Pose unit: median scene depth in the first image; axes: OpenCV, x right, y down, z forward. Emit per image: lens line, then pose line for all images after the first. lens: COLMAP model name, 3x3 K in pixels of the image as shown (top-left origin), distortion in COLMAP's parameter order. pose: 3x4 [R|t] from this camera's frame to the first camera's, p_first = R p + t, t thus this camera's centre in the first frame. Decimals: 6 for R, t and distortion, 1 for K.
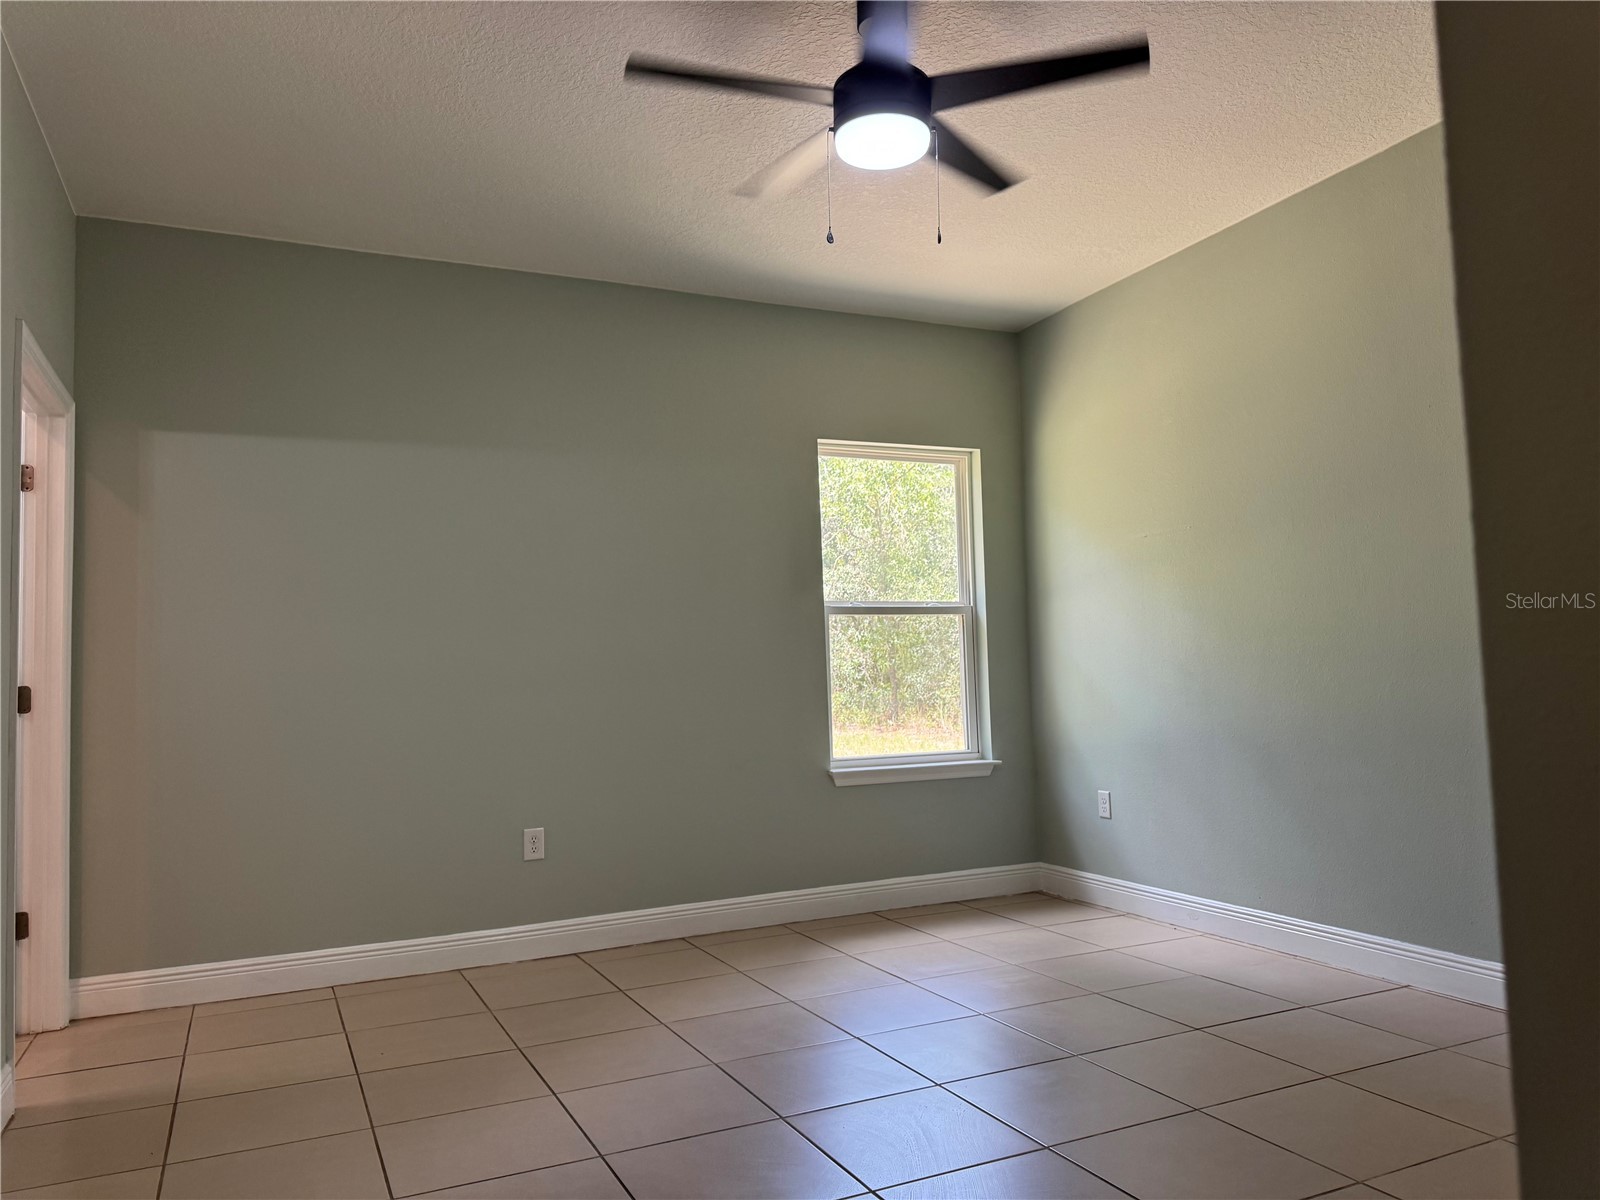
lens RADIAL K [[1130.1, 0, 797.2], [0, 1130.1, 604.1], [0, 0, 1]] dist [0.051394, -0.047124]
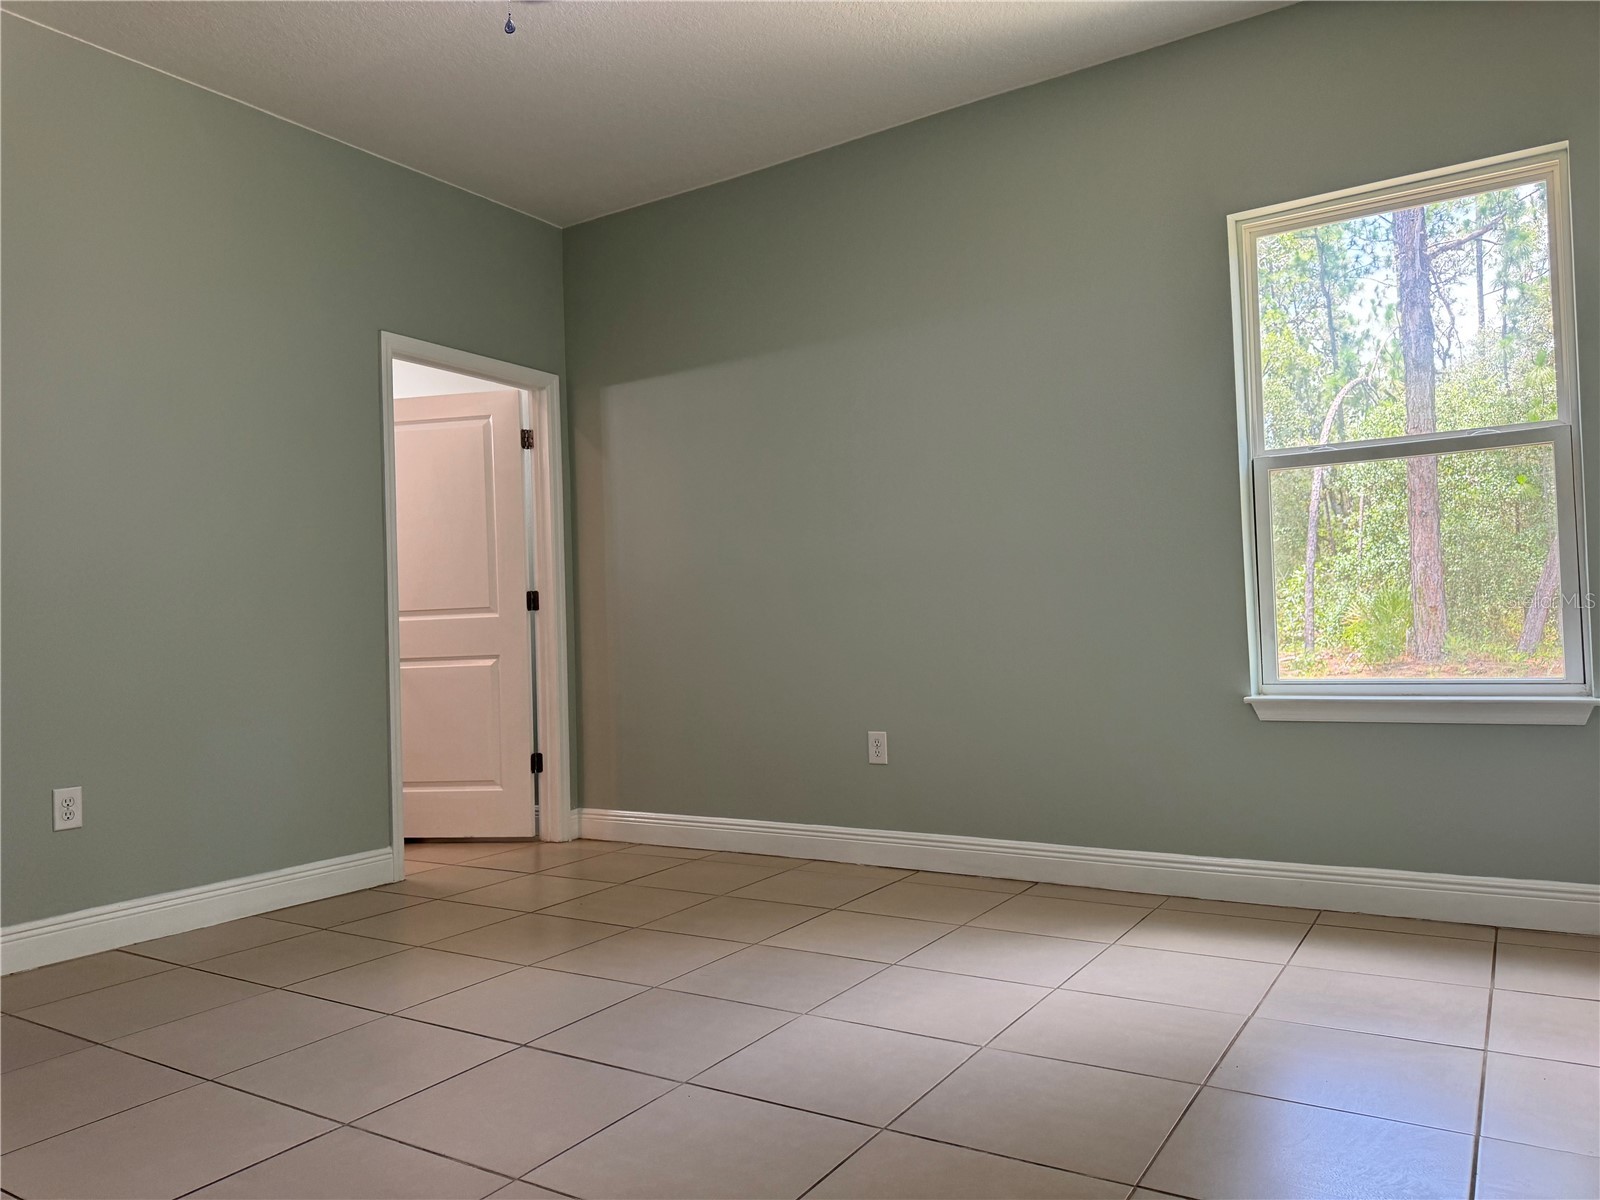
lens RADIAL K [[1130.1, 0, 794.5], [0, 1130.1, 599.7], [0, 0, 1]] dist [0.051394, -0.047124]
pose [[0.524062, -0.015272, -0.851543, 0.538996], [0.078358, 0.996463, 0.030352, 0.054343], [0.848068, -0.082631, 0.523406, 0.458303]]
